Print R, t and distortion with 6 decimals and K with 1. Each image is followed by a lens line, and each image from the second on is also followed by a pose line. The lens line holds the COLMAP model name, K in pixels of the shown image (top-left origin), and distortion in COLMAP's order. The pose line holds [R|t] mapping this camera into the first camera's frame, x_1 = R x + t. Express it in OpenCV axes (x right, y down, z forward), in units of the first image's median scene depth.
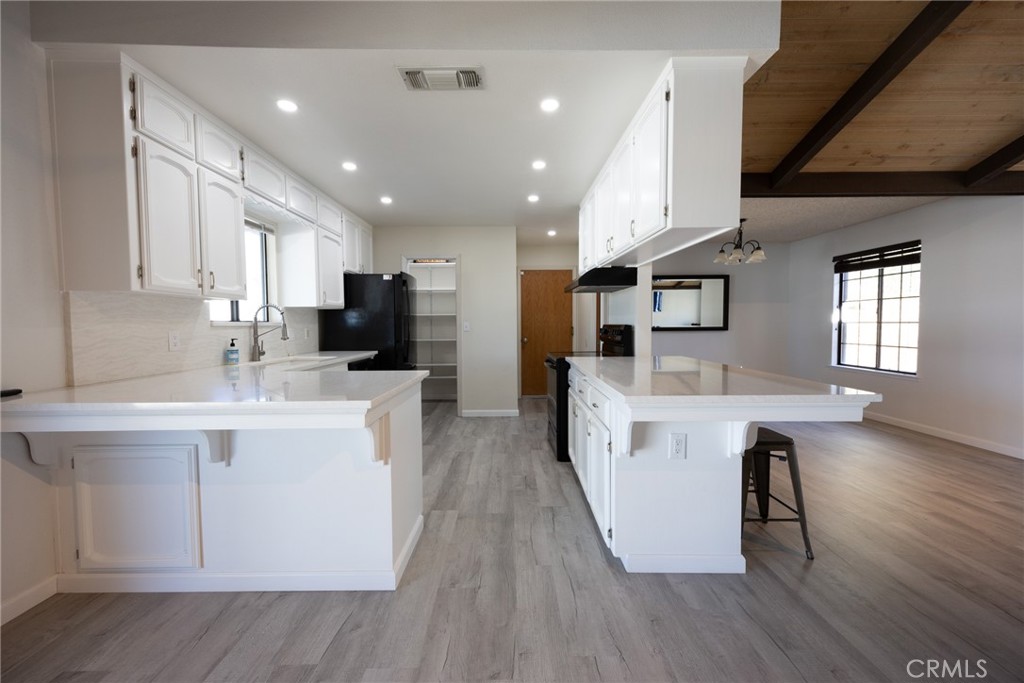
lens RADIAL K [[389.5, 0, 512.0], [0, 389.5, 341.5], [0, 0, 1]] dist [0.001161, -0.000052]
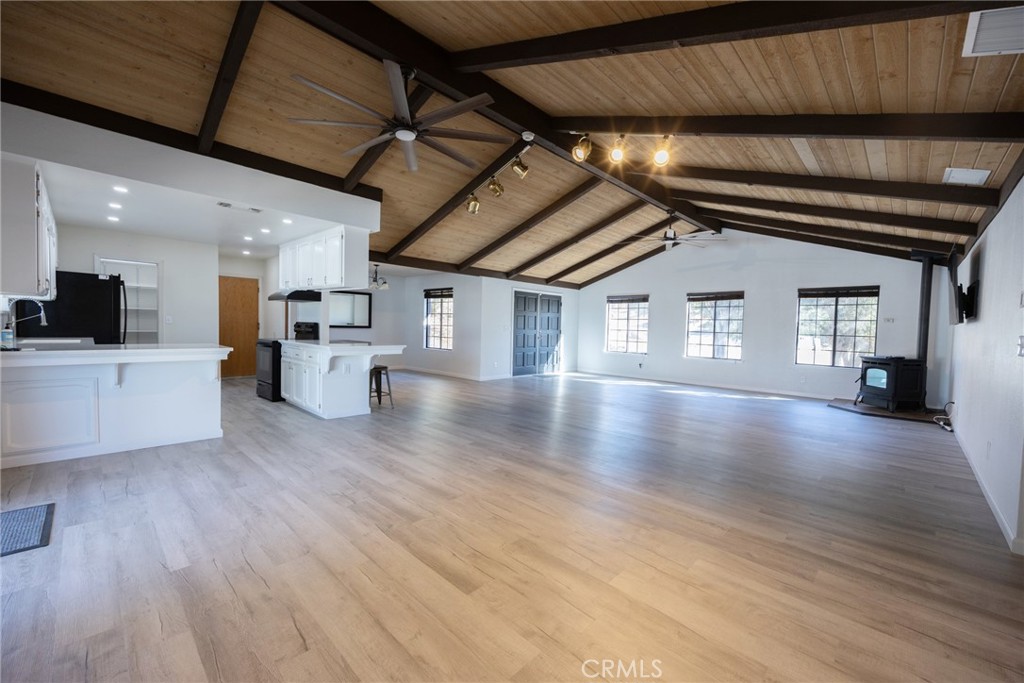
lens RADIAL K [[389.5, 0, 512.0], [0, 389.5, 341.5], [0, 0, 1]] dist [0.001161, -0.000052]
pose [[0.670535, -0.003855, 0.741868, -0.334073], [0.002660, 0.999993, 0.002793, 0.032645], [-0.741873, 0.000101, 0.670540, -0.686983]]
